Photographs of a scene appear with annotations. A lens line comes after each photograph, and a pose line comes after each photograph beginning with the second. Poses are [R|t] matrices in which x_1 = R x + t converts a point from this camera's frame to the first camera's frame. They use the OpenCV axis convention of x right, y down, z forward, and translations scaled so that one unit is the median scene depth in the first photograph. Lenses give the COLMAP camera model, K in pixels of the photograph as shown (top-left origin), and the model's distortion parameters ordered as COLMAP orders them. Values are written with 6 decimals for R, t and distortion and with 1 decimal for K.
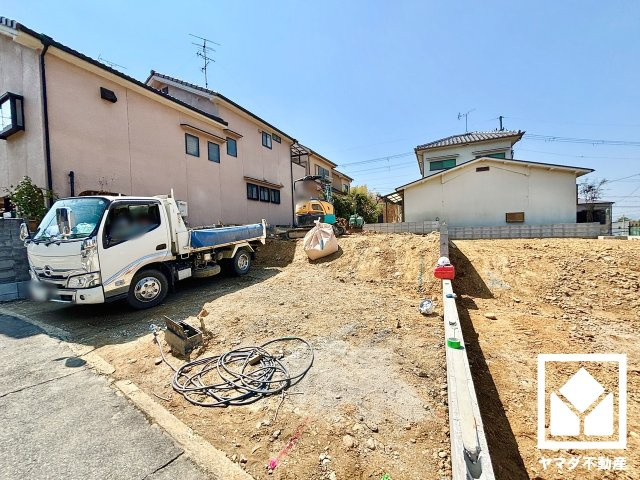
lens RADIAL K [[257.3, 0, 319.0], [0, 257.3, 239.1], [0, 0, 1]] dist [0.001210, -0.000079]
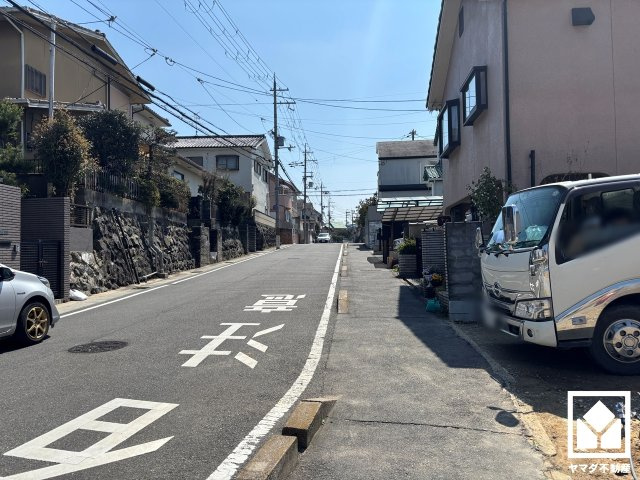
lens RADIAL K [[483.4, 0, 320.0], [0, 483.4, 240.0], [0, 0, 1]] dist [0.010204, 0.005733]
pose [[0.358827, 0.000110, -0.933404, 0.063481], [-0.017426, 0.999826, -0.006581, -0.003029], [0.933241, 0.018627, 0.358767, 0.001131]]
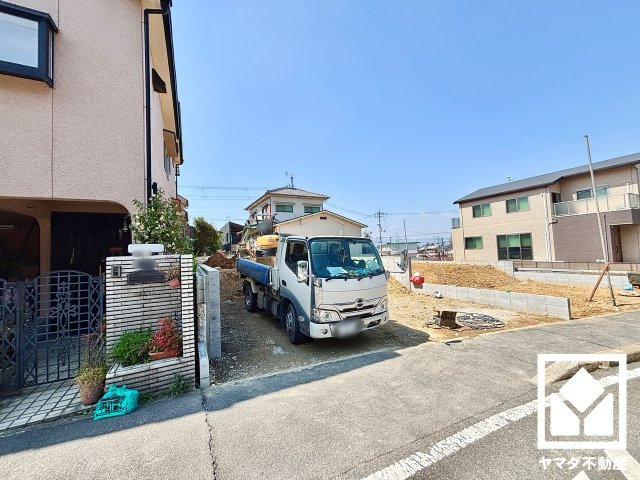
lens RADIAL K [[259.2, 0, 318.9], [0, 259.2, 239.5], [0, 0, 1]] dist [0.001442, -0.000500]
pose [[0.606936, 0.042546, 0.793611, -1.441000], [0.044199, 0.995214, -0.087157, -0.042660], [-0.793521, 0.087975, 0.602150, 0.311374]]
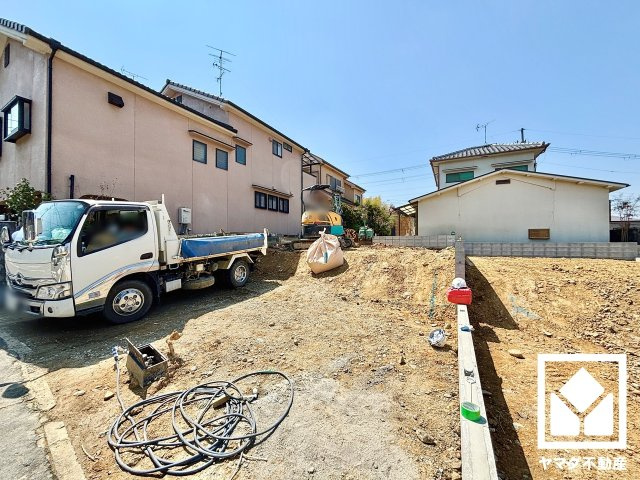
lens RADIAL K [[257.3, 0, 319.0], [0, 257.3, 239.1], [0, 0, 1]] dist [0.001210, -0.000079]
pose [[0.998242, 0.030058, -0.051076, 0.044550], [-0.032036, 0.998750, -0.038370, -0.012431], [0.049859, 0.039939, 0.997957, 0.087837]]
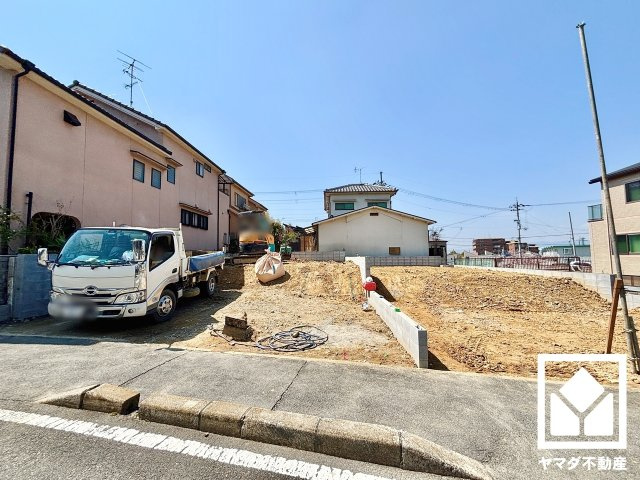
lens RADIAL K [[264.9, 0, 319.0], [0, 264.9, 239.1], [0, 0, 1]] dist [0.001240, -0.000137]
pose [[0.921253, 0.047653, 0.386035, -0.401370], [-0.009355, 0.994894, -0.100486, 0.001627], [-0.388852, 0.088962, 0.916995, -0.366434]]
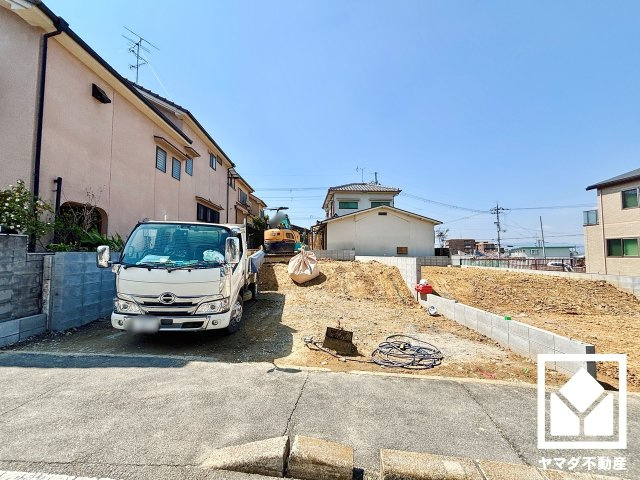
lens RADIAL K [[259.2, 0, 318.9], [0, 259.2, 239.5], [0, 0, 1]] dist [0.001442, -0.000500]
pose [[0.886039, 0.059591, 0.459764, -0.707494], [-0.019194, 0.995570, -0.092048, -0.011894], [-0.463213, 0.072733, 0.883258, -0.093165]]
